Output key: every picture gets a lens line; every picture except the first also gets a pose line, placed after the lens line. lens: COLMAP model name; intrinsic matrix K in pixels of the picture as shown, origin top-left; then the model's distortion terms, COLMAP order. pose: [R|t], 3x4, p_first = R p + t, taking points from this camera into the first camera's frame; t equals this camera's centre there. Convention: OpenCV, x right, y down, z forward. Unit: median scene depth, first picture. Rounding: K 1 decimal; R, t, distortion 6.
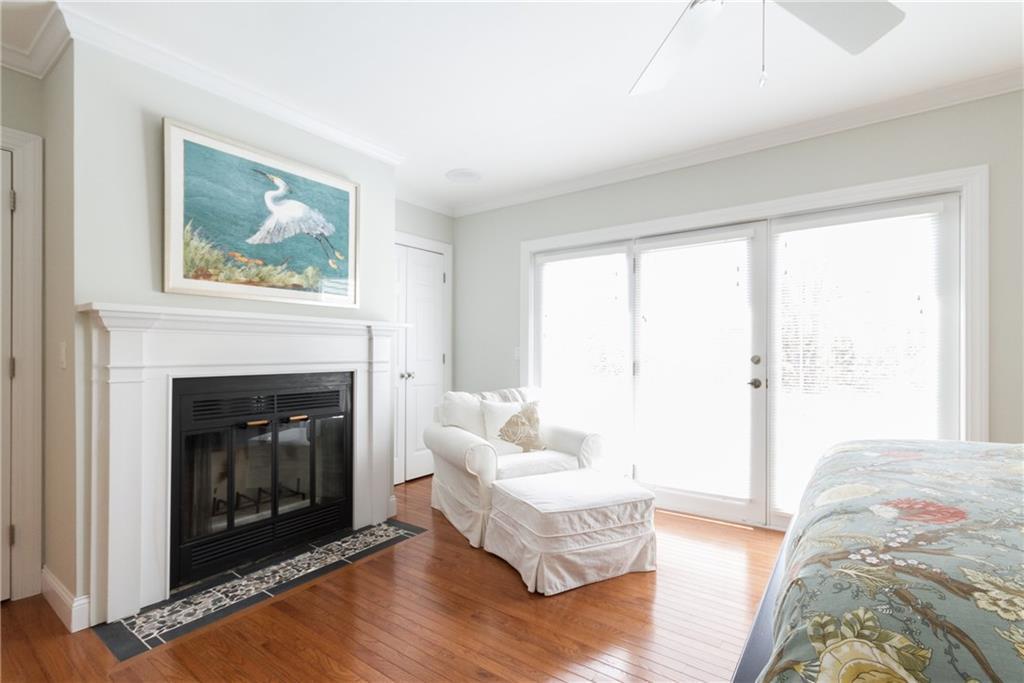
lens RADIAL K [[471.9, 0, 511.5], [0, 471.9, 352.1], [0, 0, 1]] dist [0.002503, 0.000285]
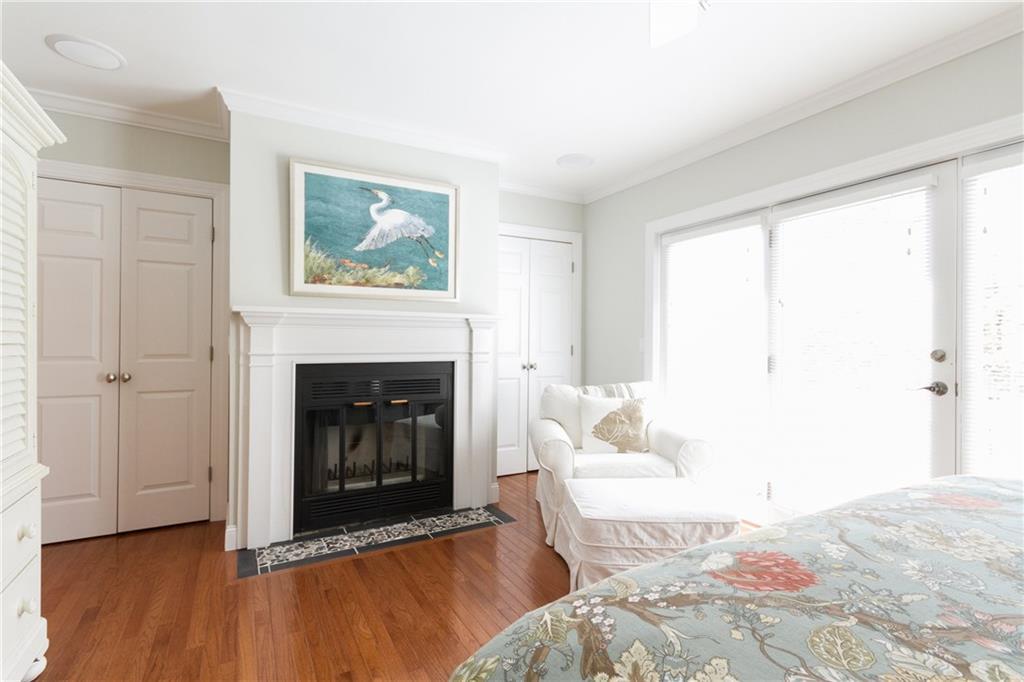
lens RADIAL K [[487.3, 0, 512.0], [0, 487.3, 341.0], [0, 0, 1]] dist [-0.000571, 0.000416]
pose [[0.905454, 0.000337, -0.424445, 0.293966], [-0.002580, 0.999986, -0.004711, -0.000666], [0.424437, 0.005361, 0.905441, 0.063721]]
